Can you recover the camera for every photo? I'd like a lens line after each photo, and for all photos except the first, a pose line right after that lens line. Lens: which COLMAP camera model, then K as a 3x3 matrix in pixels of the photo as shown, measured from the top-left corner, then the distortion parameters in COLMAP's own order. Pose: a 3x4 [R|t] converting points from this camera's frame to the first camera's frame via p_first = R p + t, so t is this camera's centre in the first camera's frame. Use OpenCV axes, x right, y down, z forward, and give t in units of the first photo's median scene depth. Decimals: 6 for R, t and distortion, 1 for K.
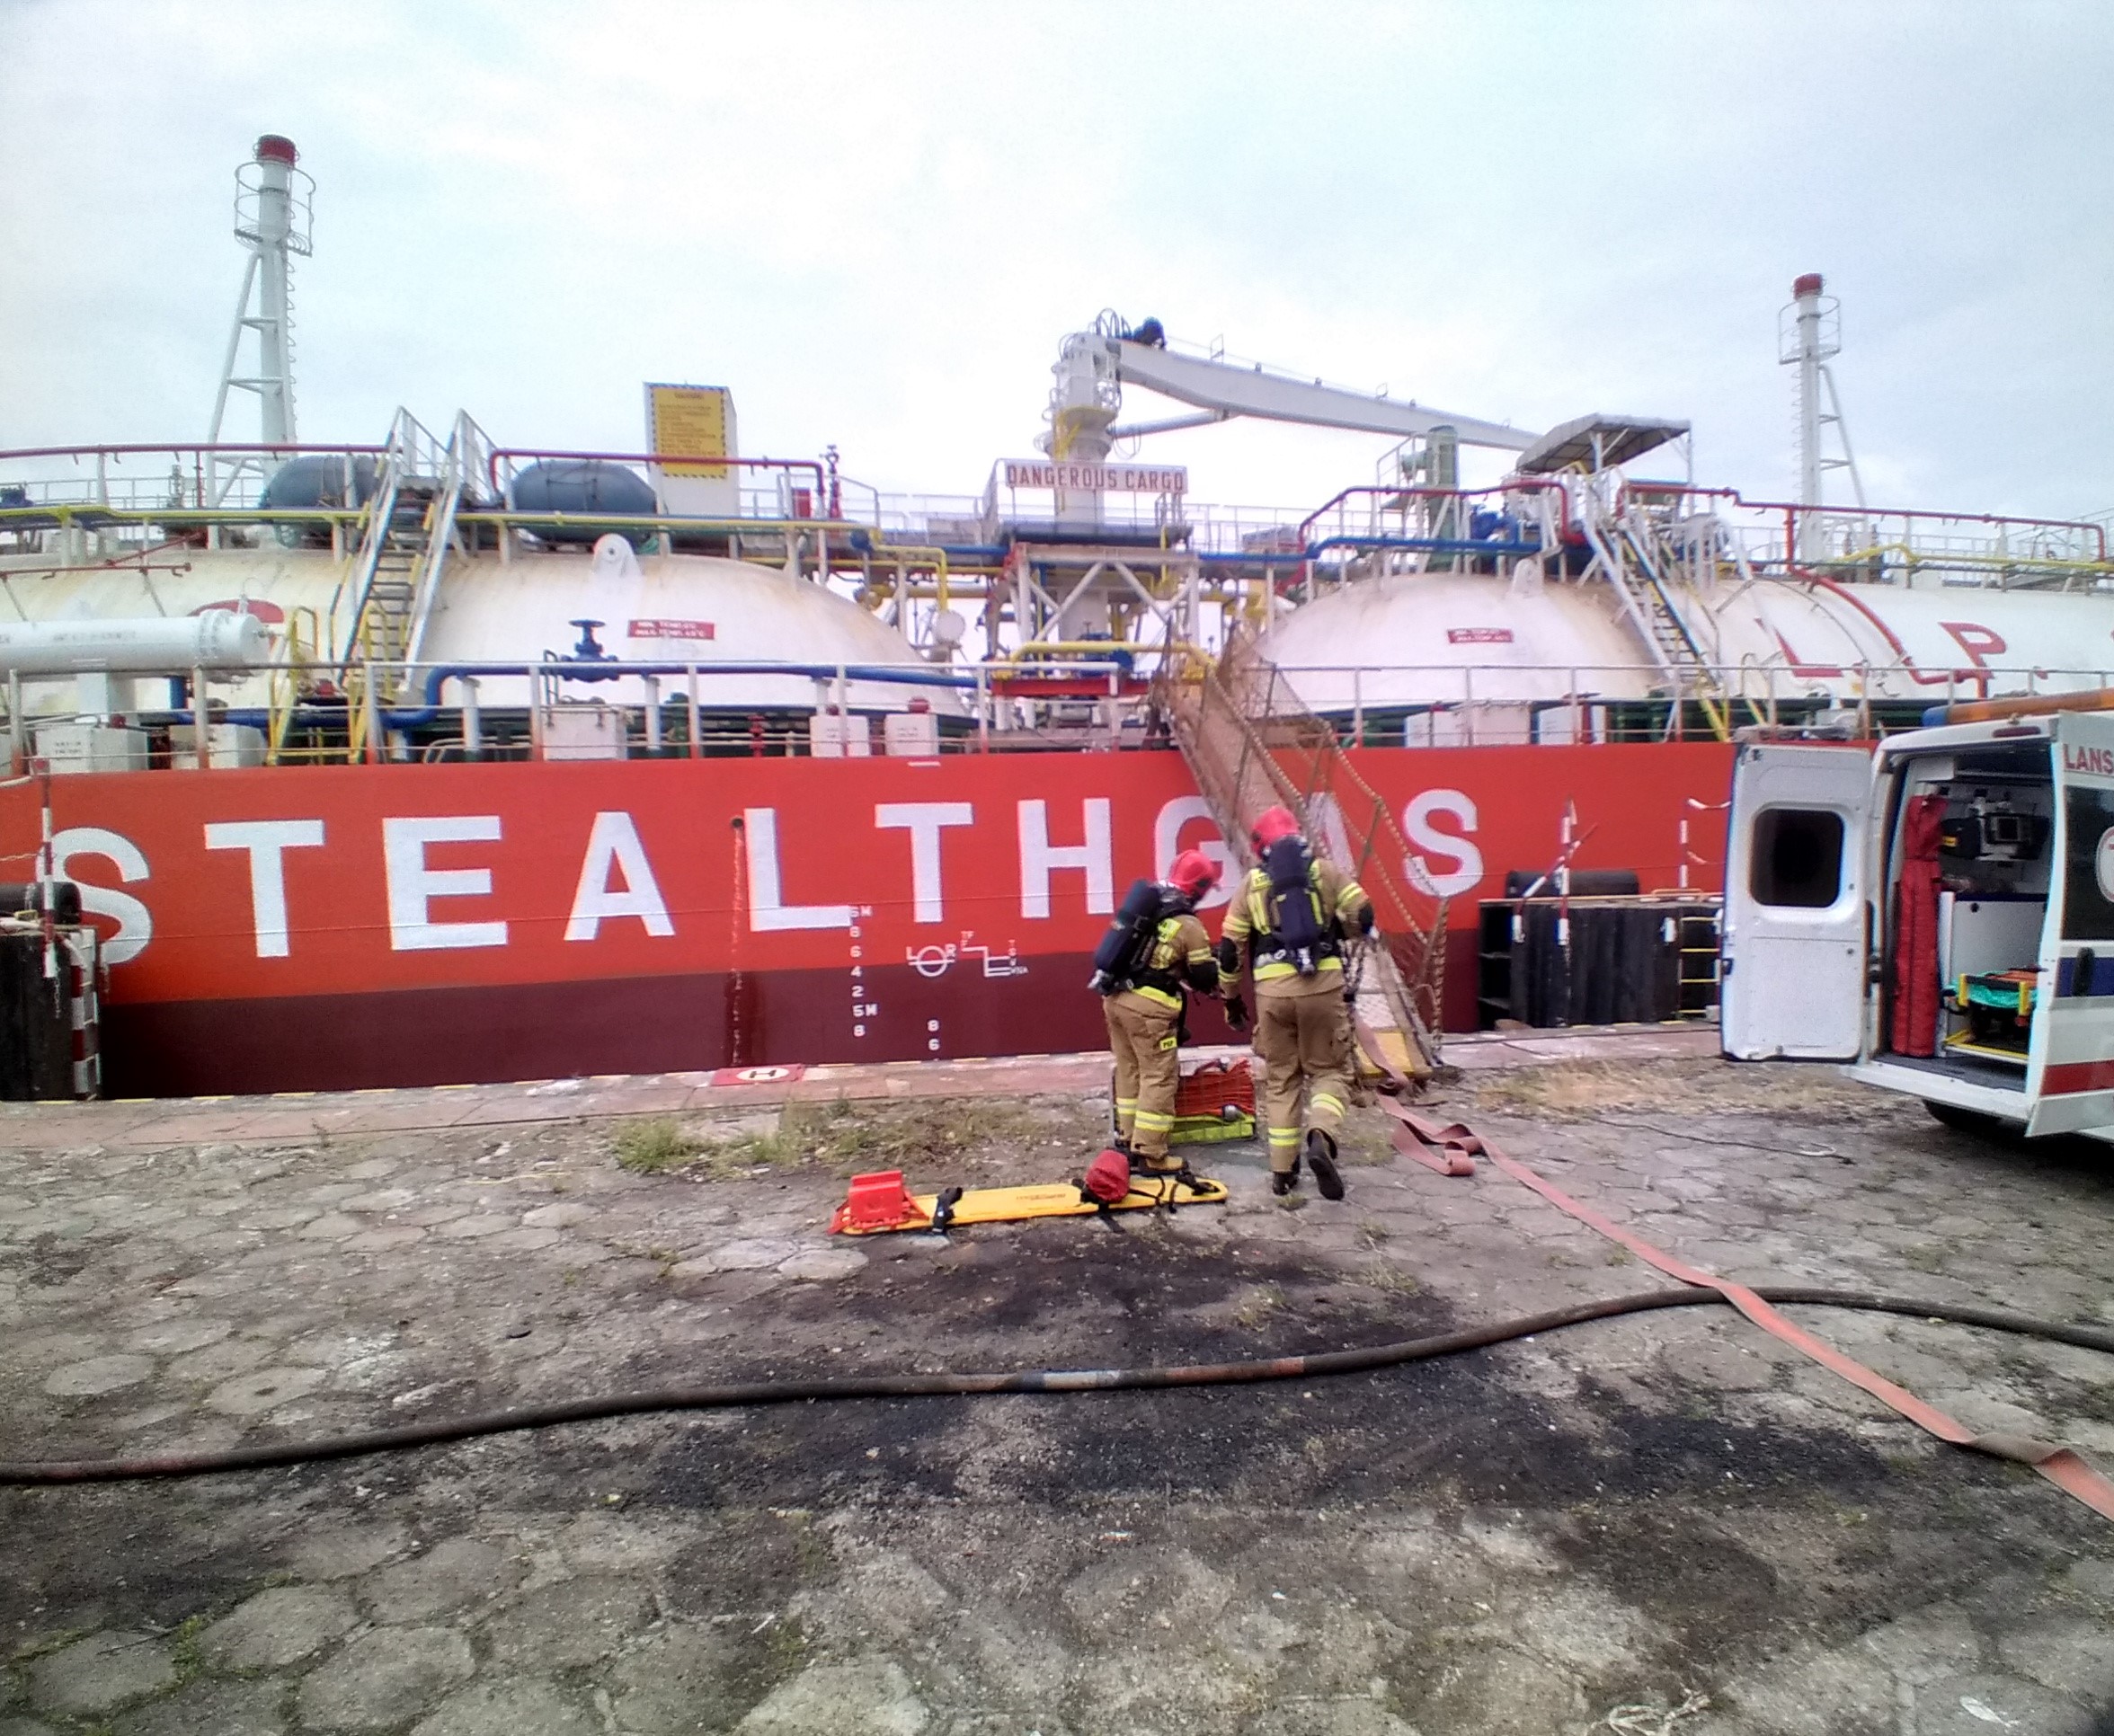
lens RADIAL K [[1114.3, 0, 1134.6], [0, 1114.3, 881.9], [0, 0, 1]] dist [0.030145, -0.052099]
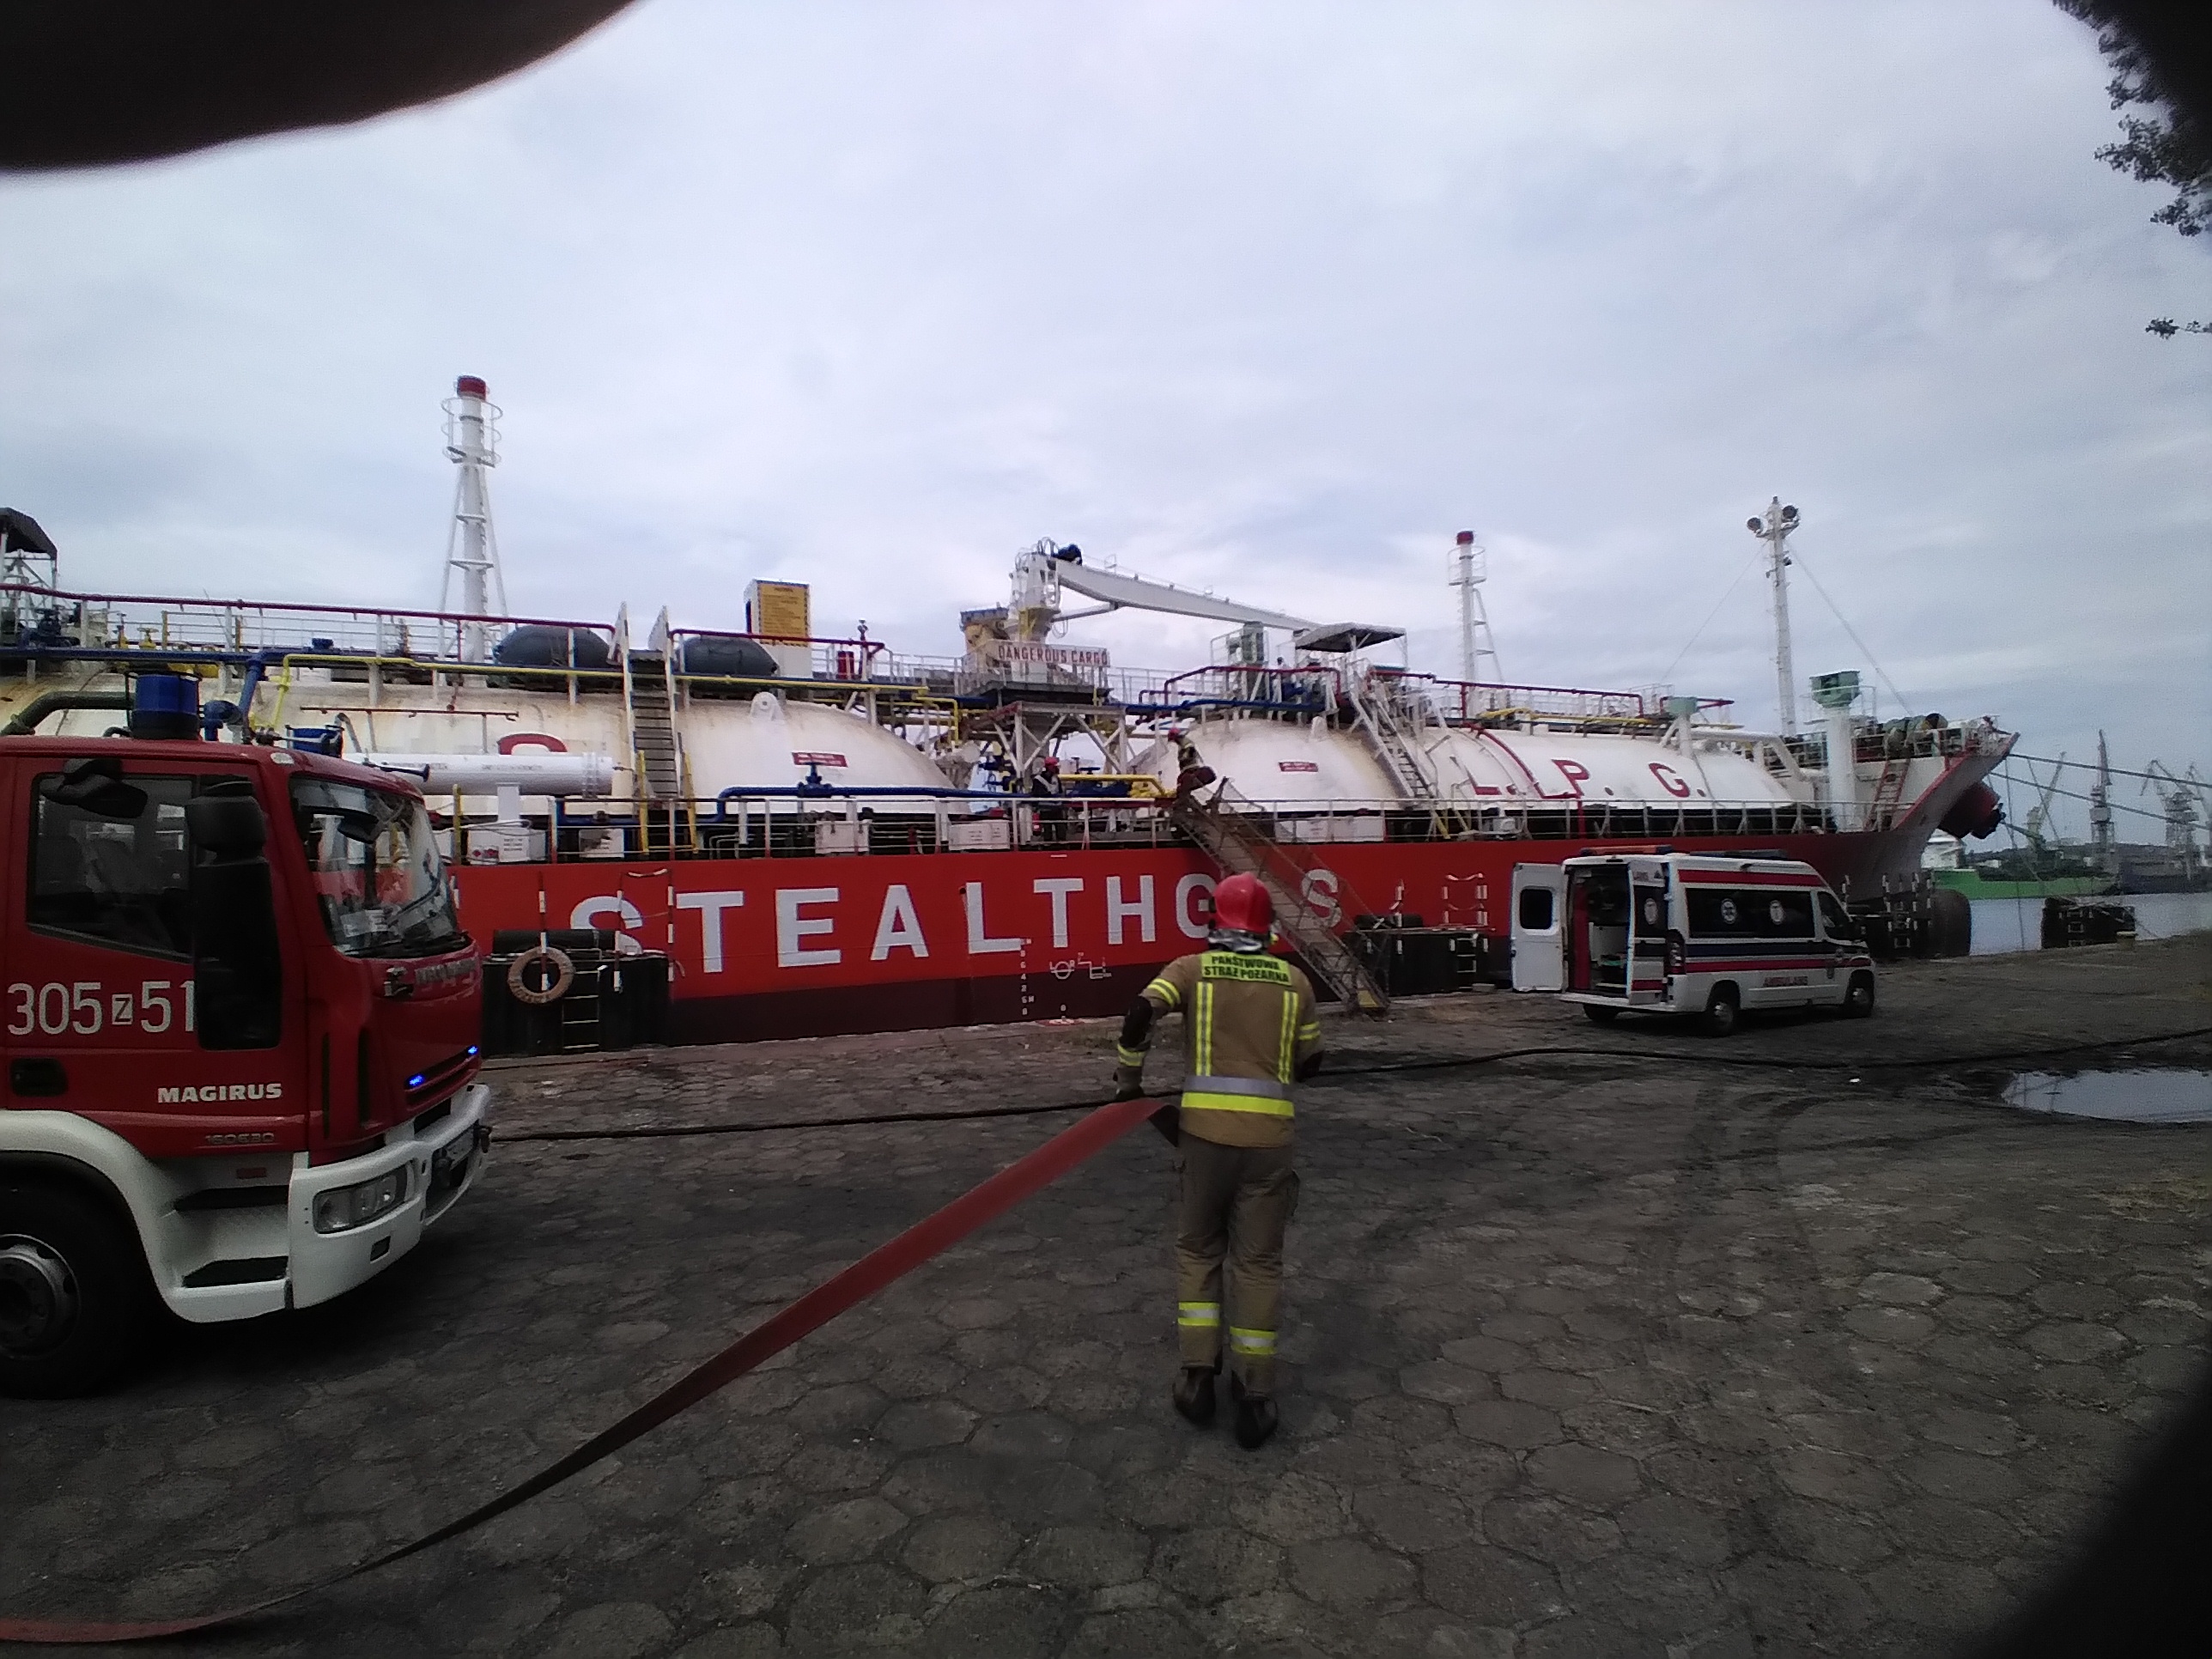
lens RADIAL K [[1072.3, 0, 1058.5], [0, 1072.3, 839.6], [0, 0, 1]] dist [0.016689, -0.044205]
pose [[0.976953, 0.006675, 0.213349, -0.390220], [0.010643, 0.996744, -0.079920, 0.001845], [-0.213188, 0.080348, 0.973702, -0.451403]]
